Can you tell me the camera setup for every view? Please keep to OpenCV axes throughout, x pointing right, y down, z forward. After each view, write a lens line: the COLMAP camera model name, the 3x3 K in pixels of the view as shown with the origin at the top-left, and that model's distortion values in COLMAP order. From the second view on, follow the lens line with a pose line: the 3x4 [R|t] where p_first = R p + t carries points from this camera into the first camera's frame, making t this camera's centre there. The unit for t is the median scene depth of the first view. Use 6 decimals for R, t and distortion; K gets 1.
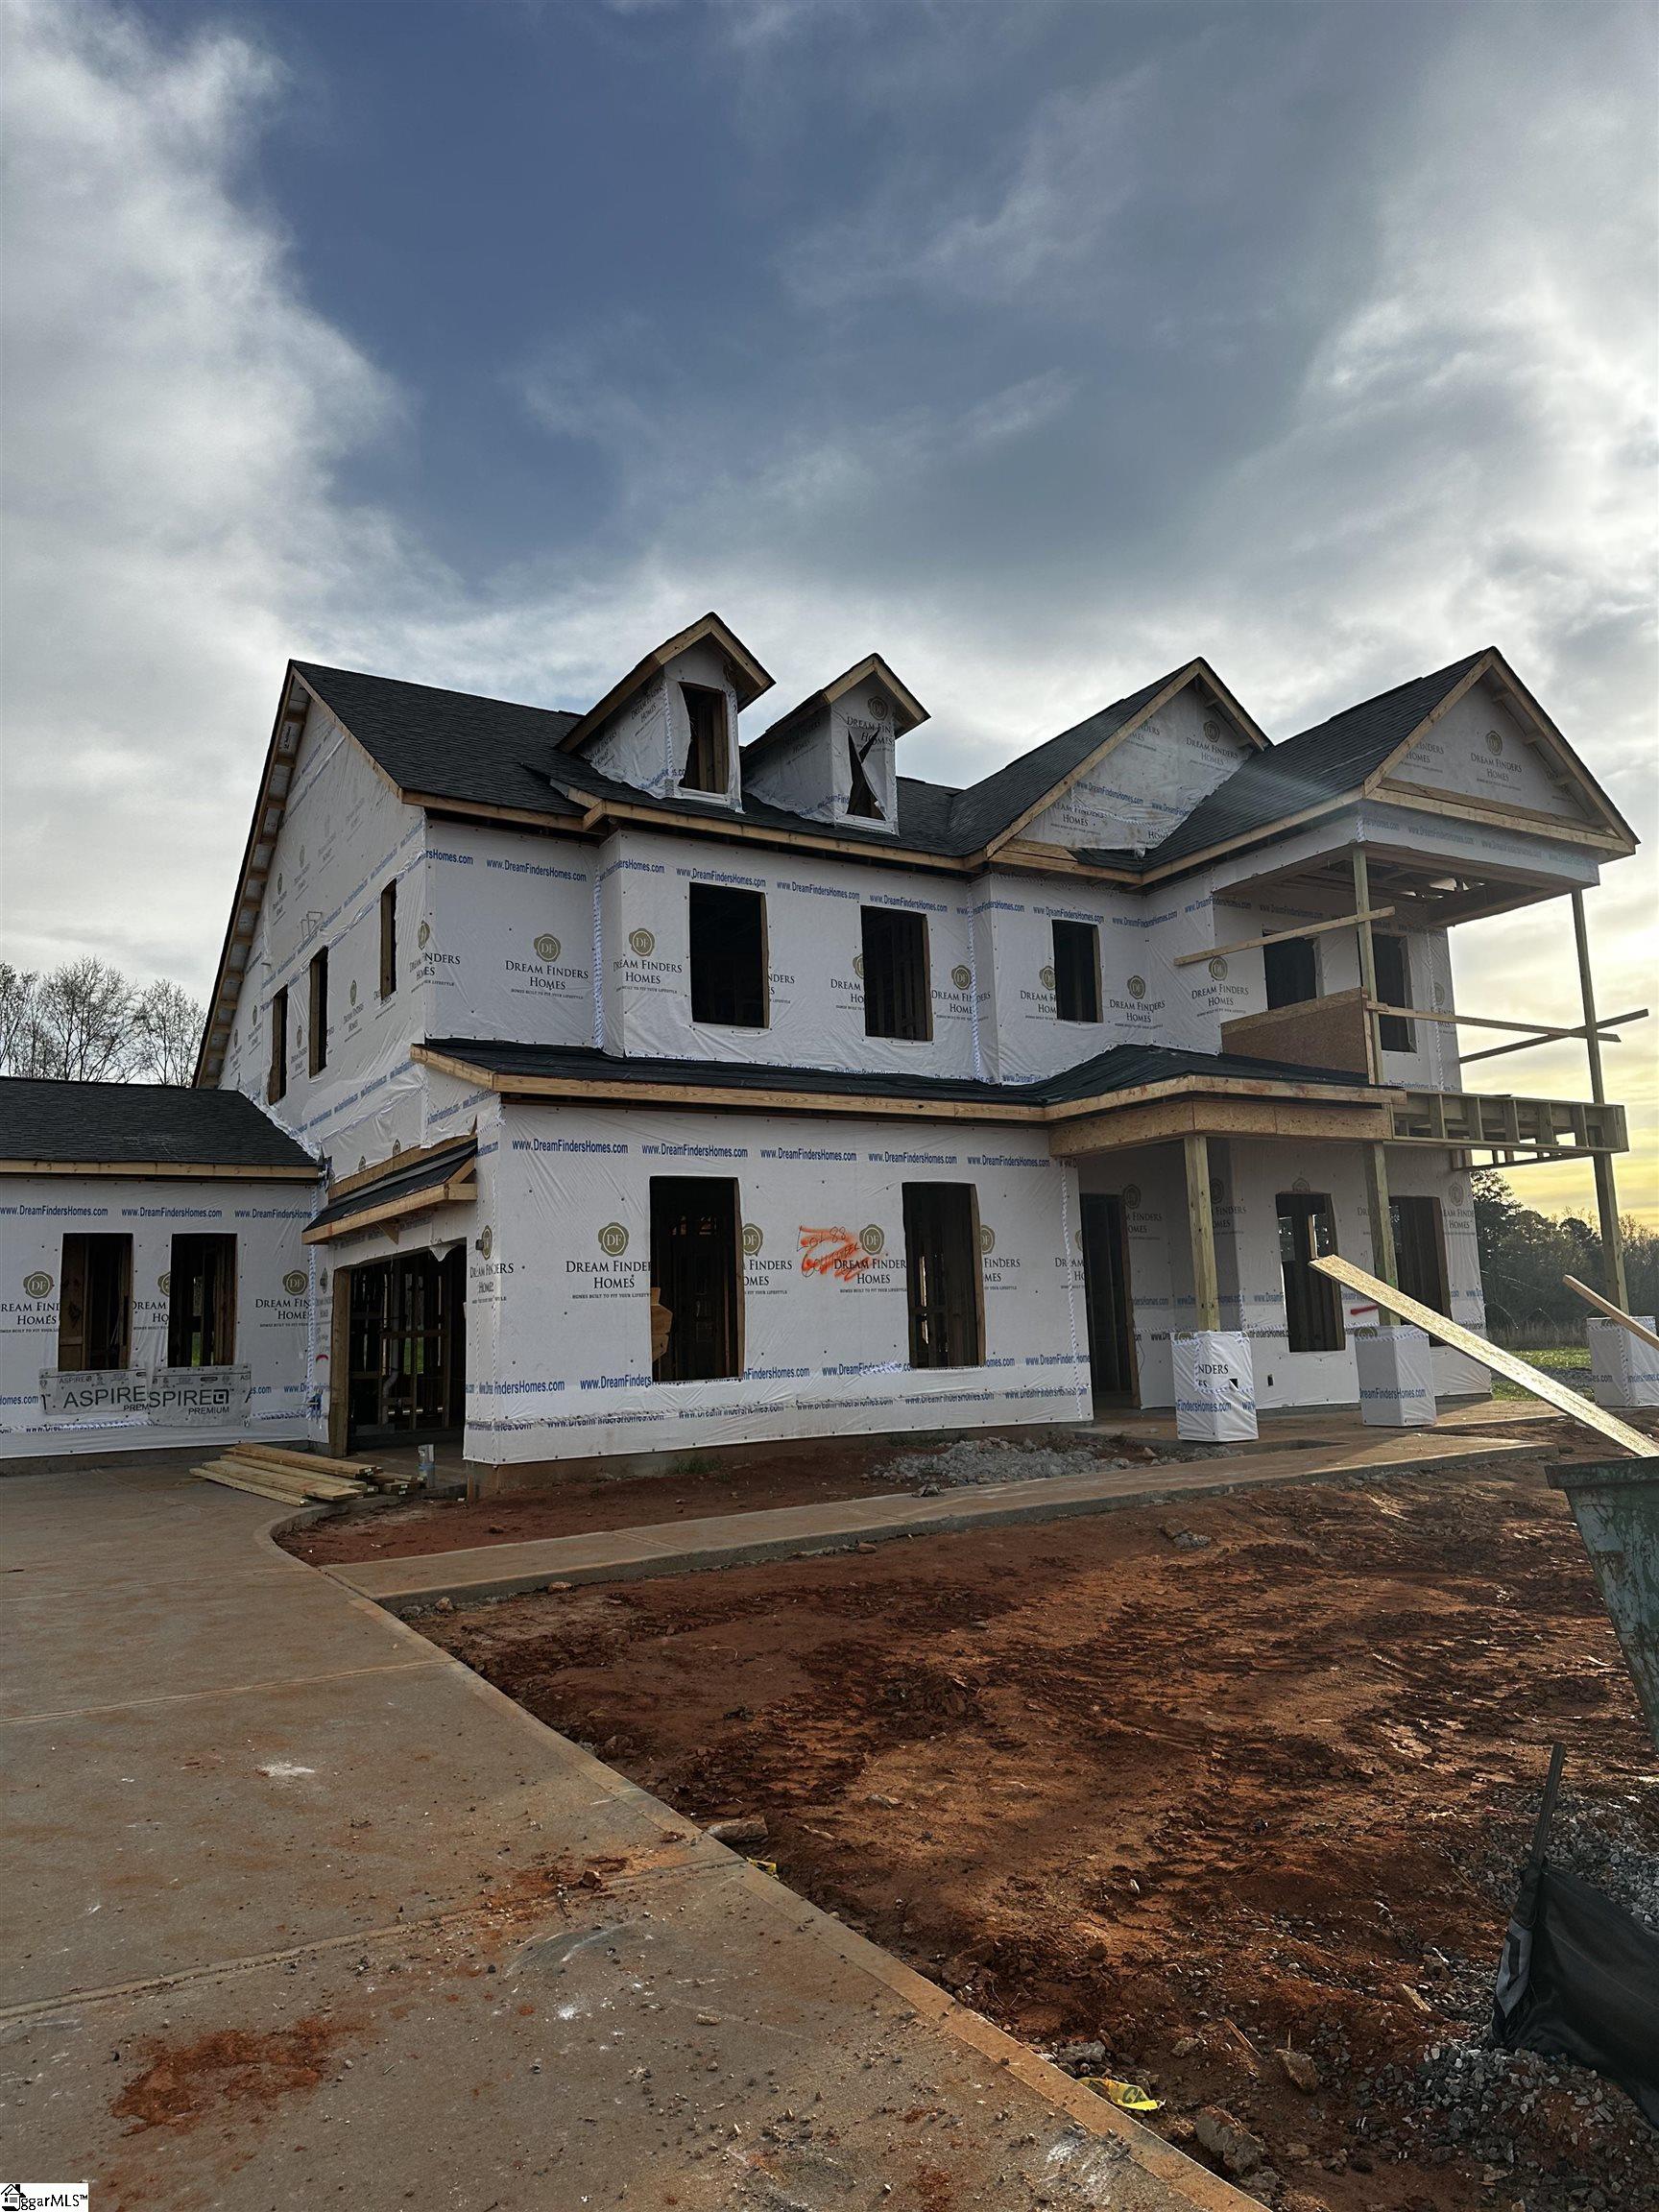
lens RADIAL K [[1526.7, 0, 829.5], [0, 1526.7, 1106.0], [0, 0, 1]] dist [0.199010, -0.415272]
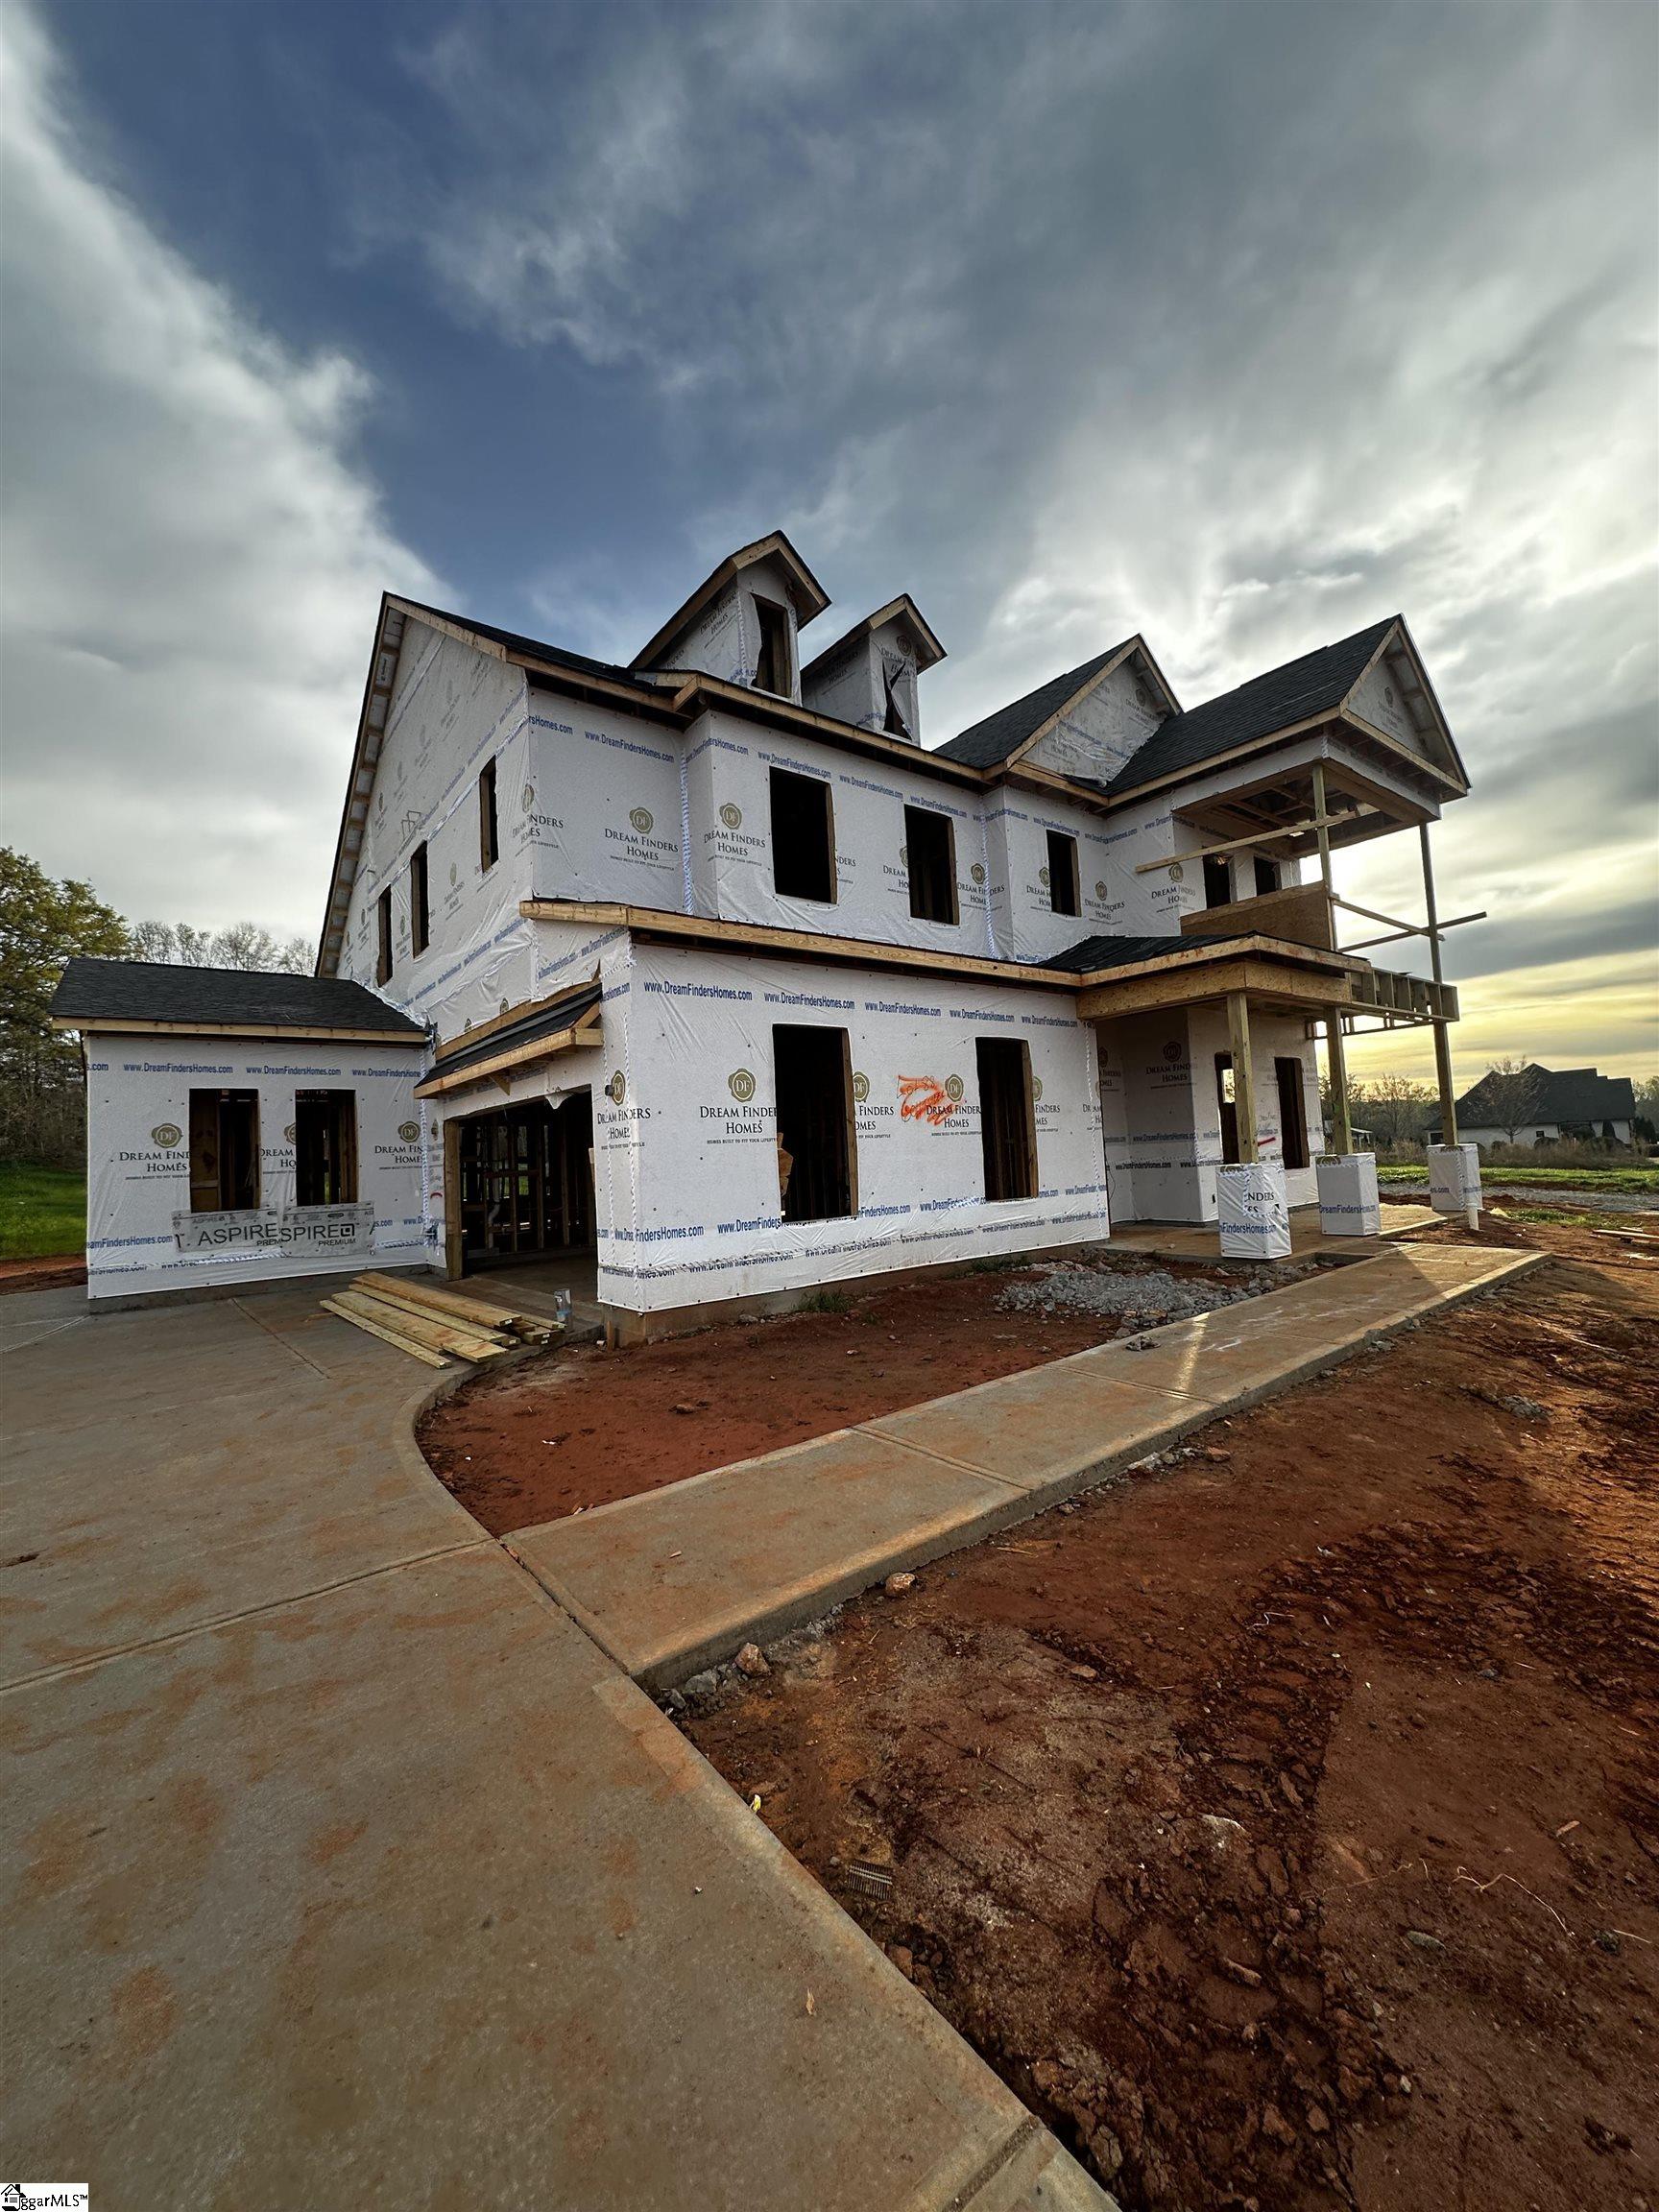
lens RADIAL K [[889.5, 0, 829.5], [0, 889.5, 1106.0], [0, 0, 1]] dist [-0.001825, -0.000086]
pose [[0.992060, -0.008541, 0.125475, -0.123457], [-0.002122, 0.996413, 0.084599, 0.040178], [-0.125747, -0.084194, 0.988483, 0.328090]]
